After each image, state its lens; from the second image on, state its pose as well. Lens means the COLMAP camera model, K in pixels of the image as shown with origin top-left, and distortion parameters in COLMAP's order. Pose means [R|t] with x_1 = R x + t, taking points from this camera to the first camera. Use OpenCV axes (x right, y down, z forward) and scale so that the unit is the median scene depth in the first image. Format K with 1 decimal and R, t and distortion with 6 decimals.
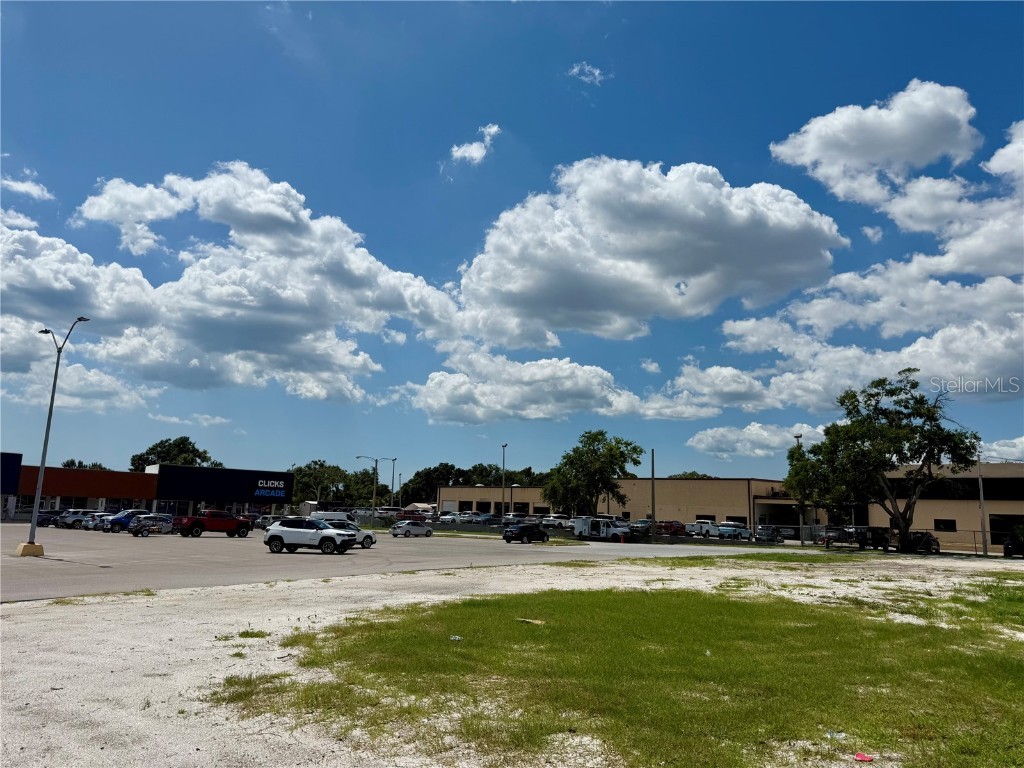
lens RADIAL K [[723.0, 0, 518.6], [0, 723.0, 381.9], [0, 0, 1]] dist [0.059335, -0.084271]
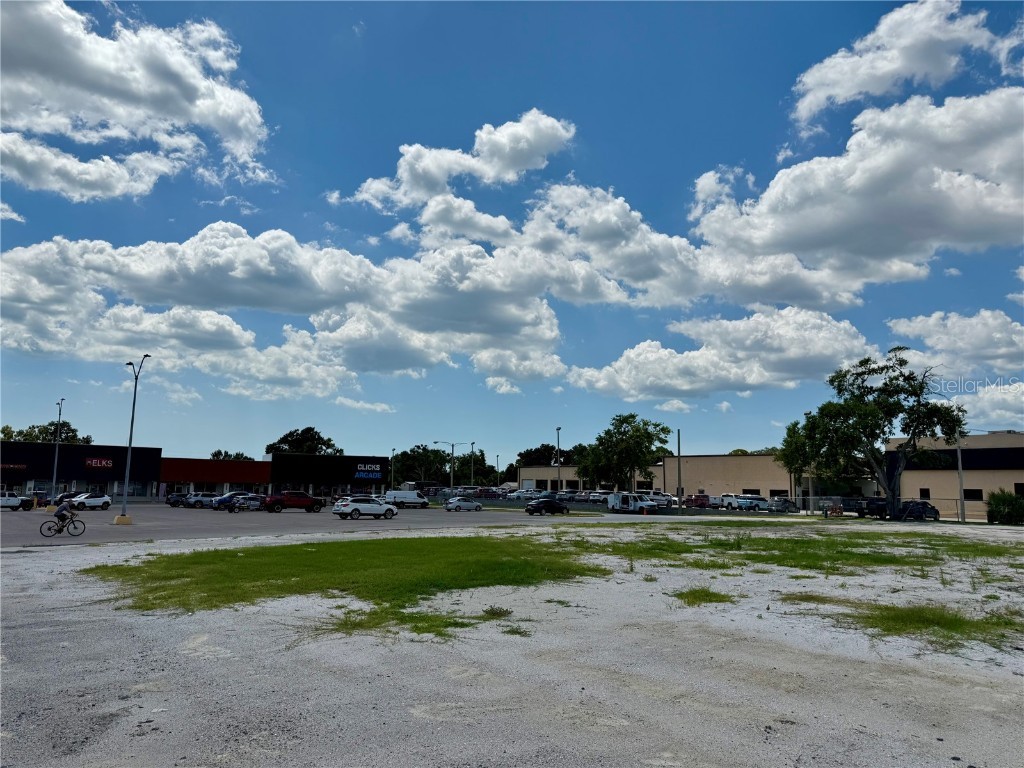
lens RADIAL K [[723.0, 0, 527.3], [0, 723.0, 381.1], [0, 0, 1]] dist [0.059335, -0.084271]
pose [[0.984148, -0.041955, -0.172318, 0.151550], [0.046774, 0.998617, 0.024002, -0.016092], [0.171072, -0.031681, 0.984749, -0.107099]]
